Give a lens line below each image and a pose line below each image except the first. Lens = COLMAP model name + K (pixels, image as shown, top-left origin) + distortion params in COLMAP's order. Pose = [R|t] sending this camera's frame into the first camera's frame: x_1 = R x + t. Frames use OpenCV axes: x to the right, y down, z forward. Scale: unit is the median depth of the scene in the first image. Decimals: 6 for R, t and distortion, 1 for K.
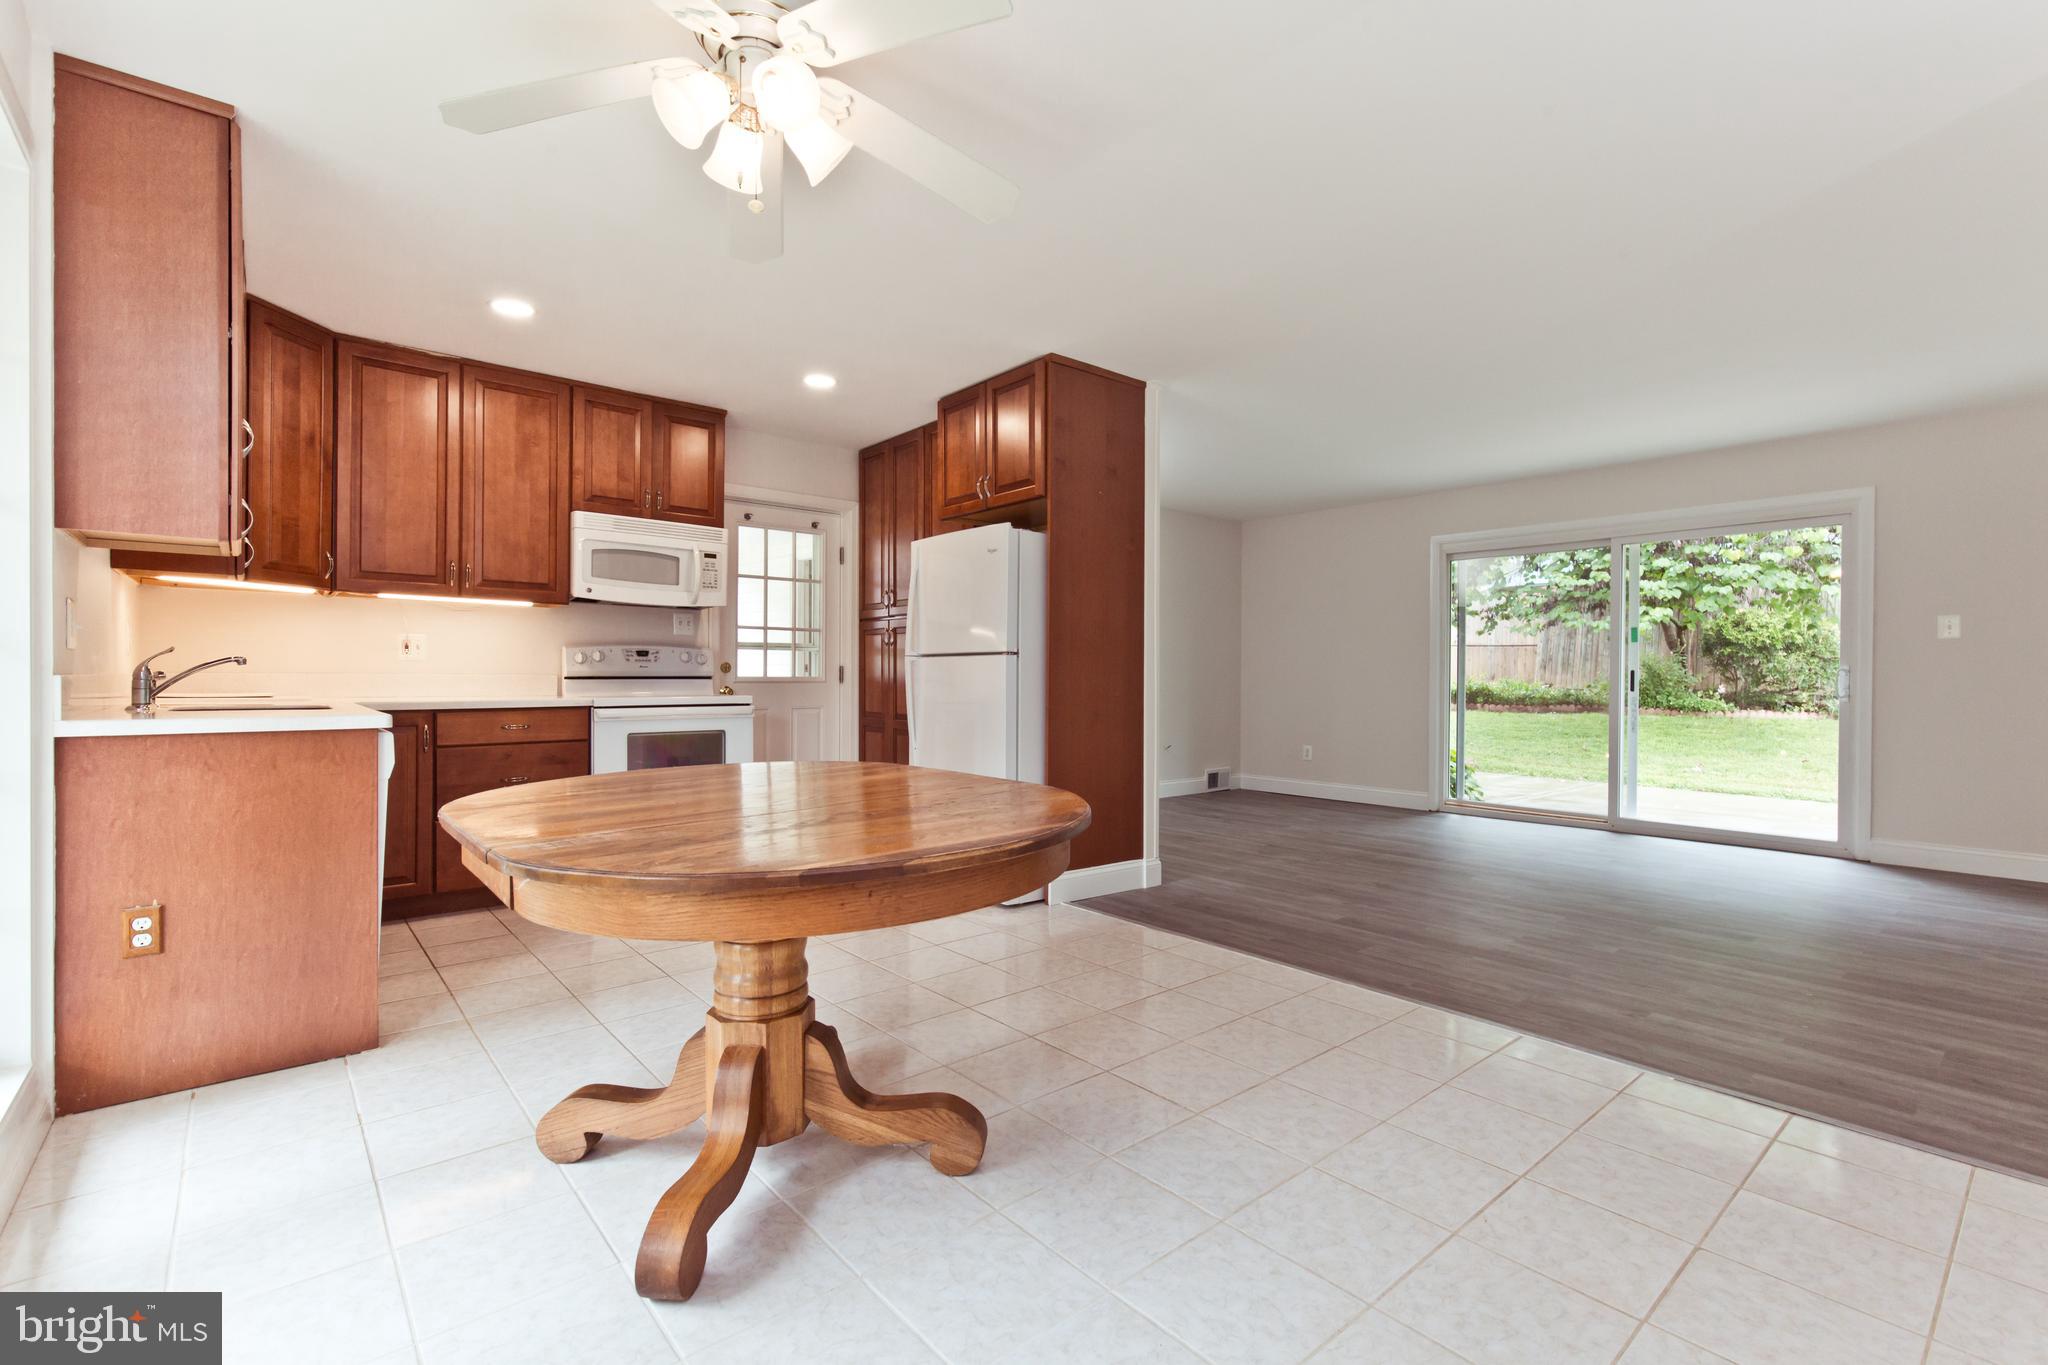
lens RADIAL K [[915.1, 0, 1026.9], [0, 915.1, 680.3], [0, 0, 1]] dist [0.003662, -0.003611]
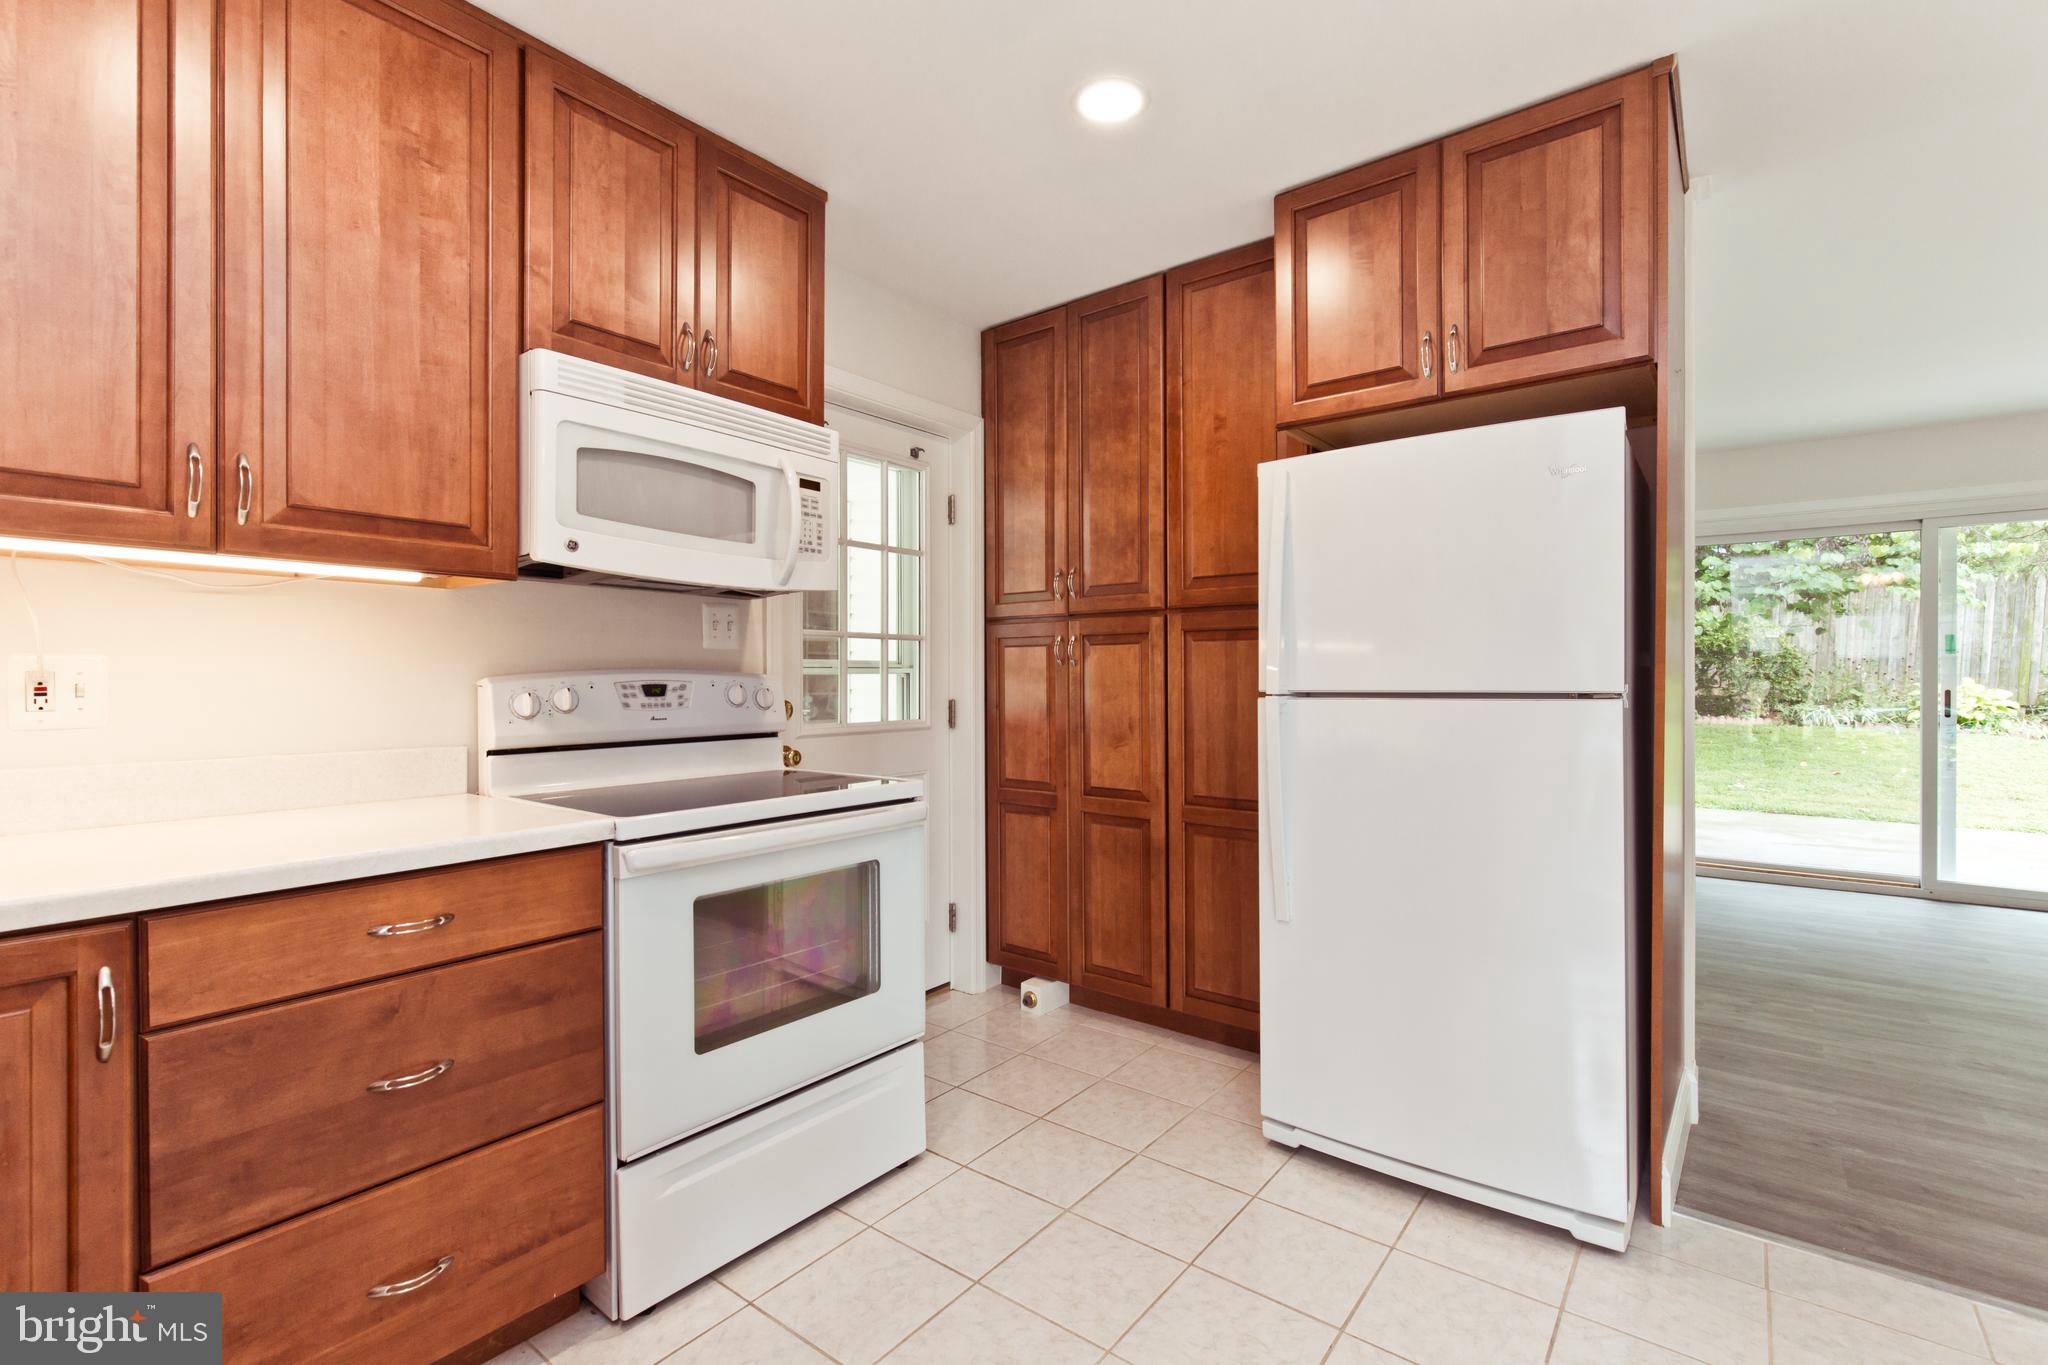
lens RADIAL K [[915.1, 0, 1027.7], [0, 915.1, 678.7], [0, 0, 1]] dist [0.003662, -0.003611]
pose [[0.979108, -0.008592, 0.203161, -0.341793], [0.009207, 0.999955, -0.002083, -0.033793], [-0.203134, 0.003910, 0.979143, 0.524622]]
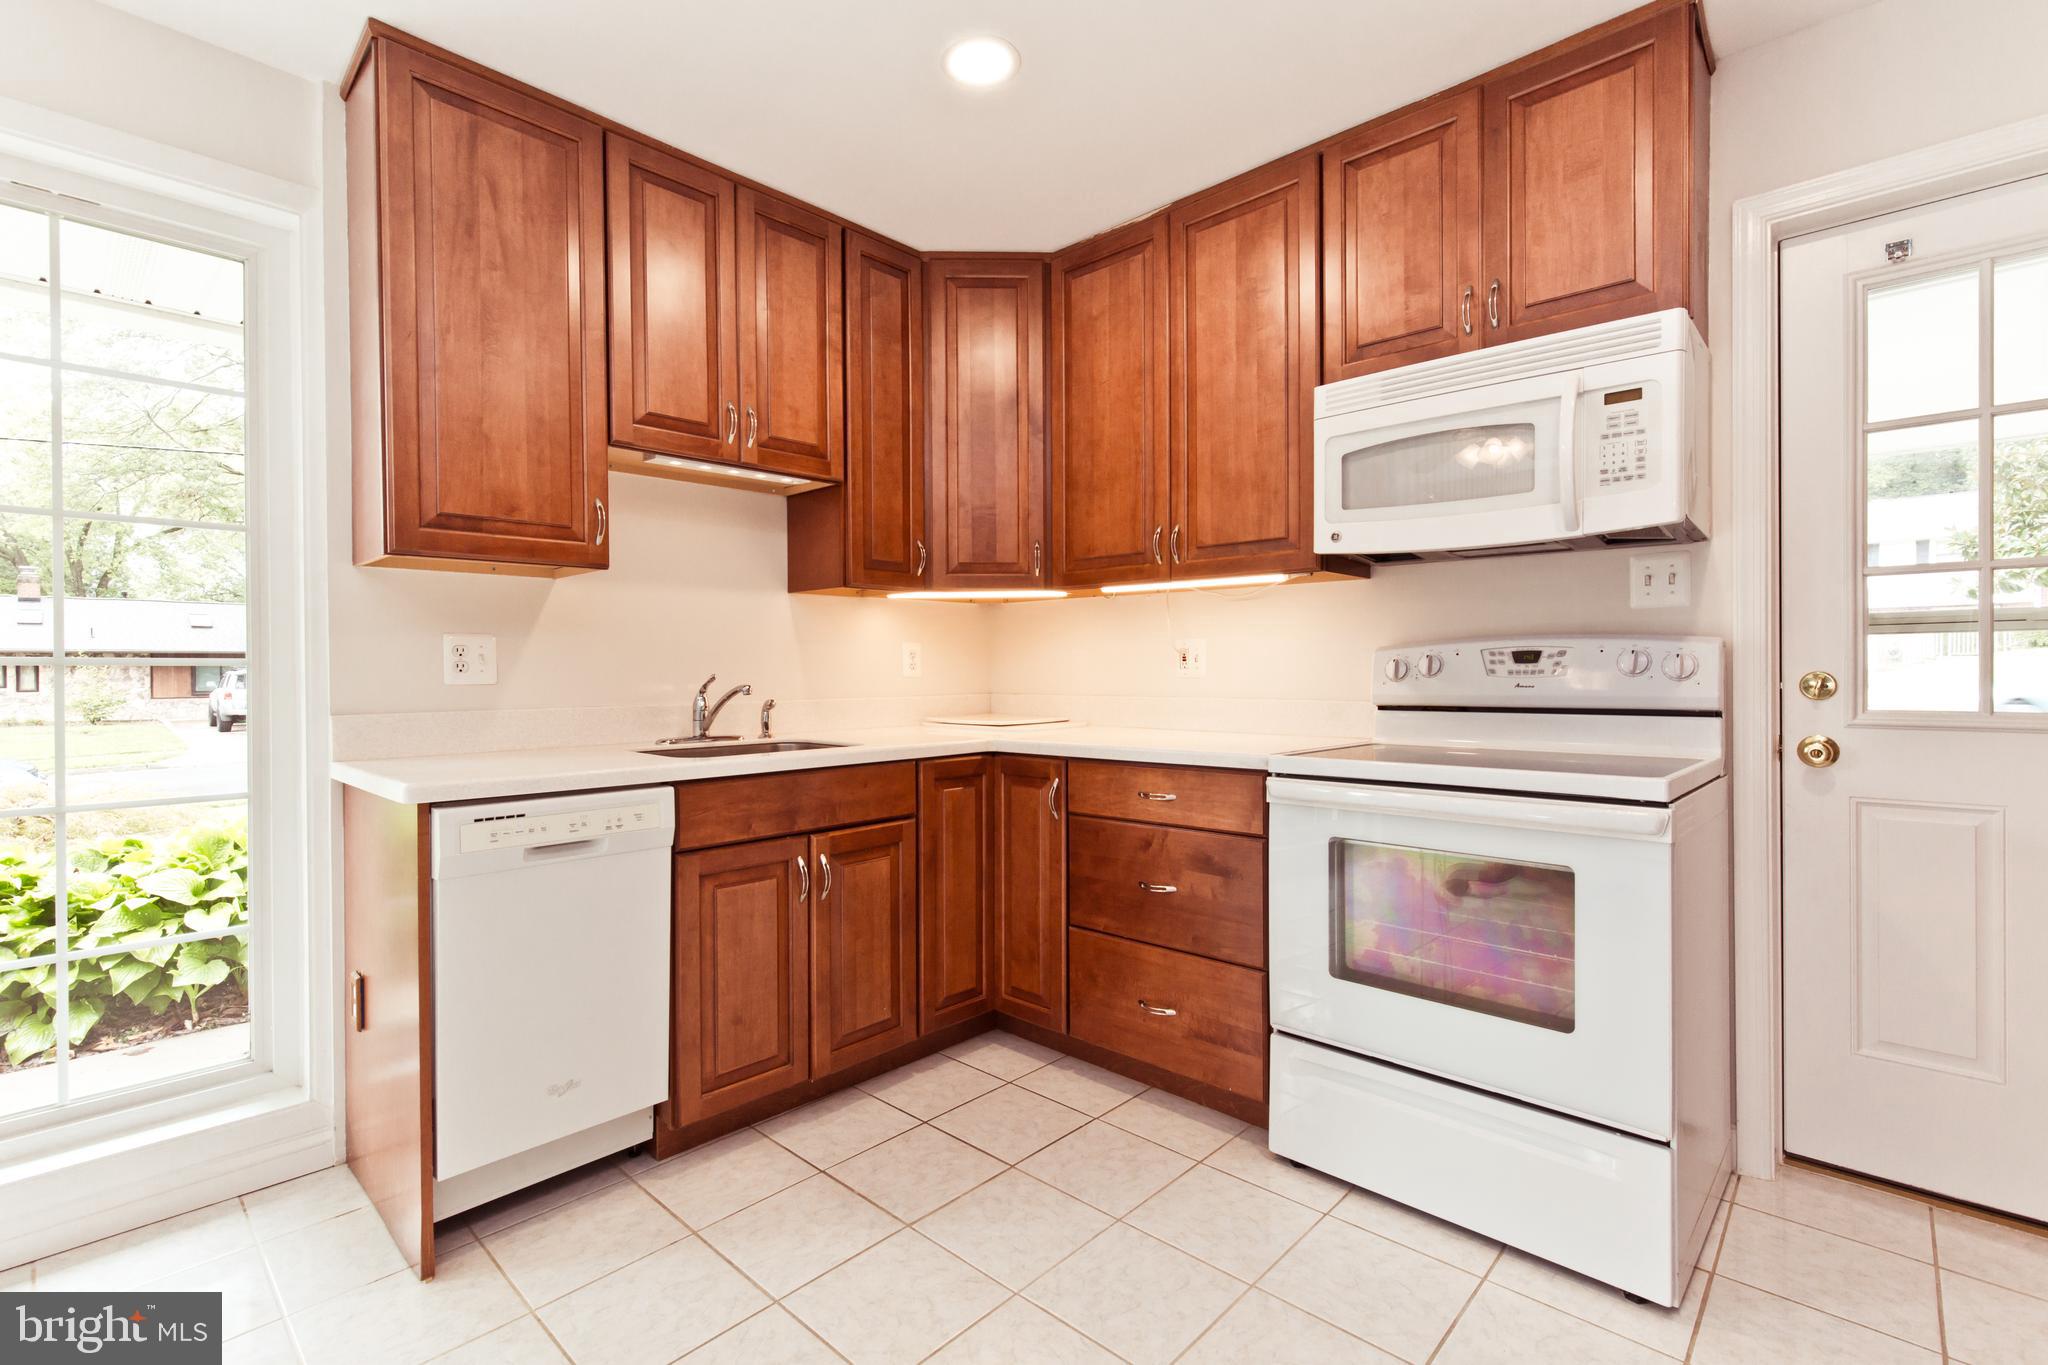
lens RADIAL K [[915.1, 0, 1032.1], [0, 915.1, 675.7], [0, 0, 1]] dist [0.003662, -0.003611]
pose [[0.120755, -0.002529, -0.992679, 0.001993], [0.001216, 0.999996, -0.002400, -0.019871], [0.992682, -0.000917, 0.120758, 0.730001]]
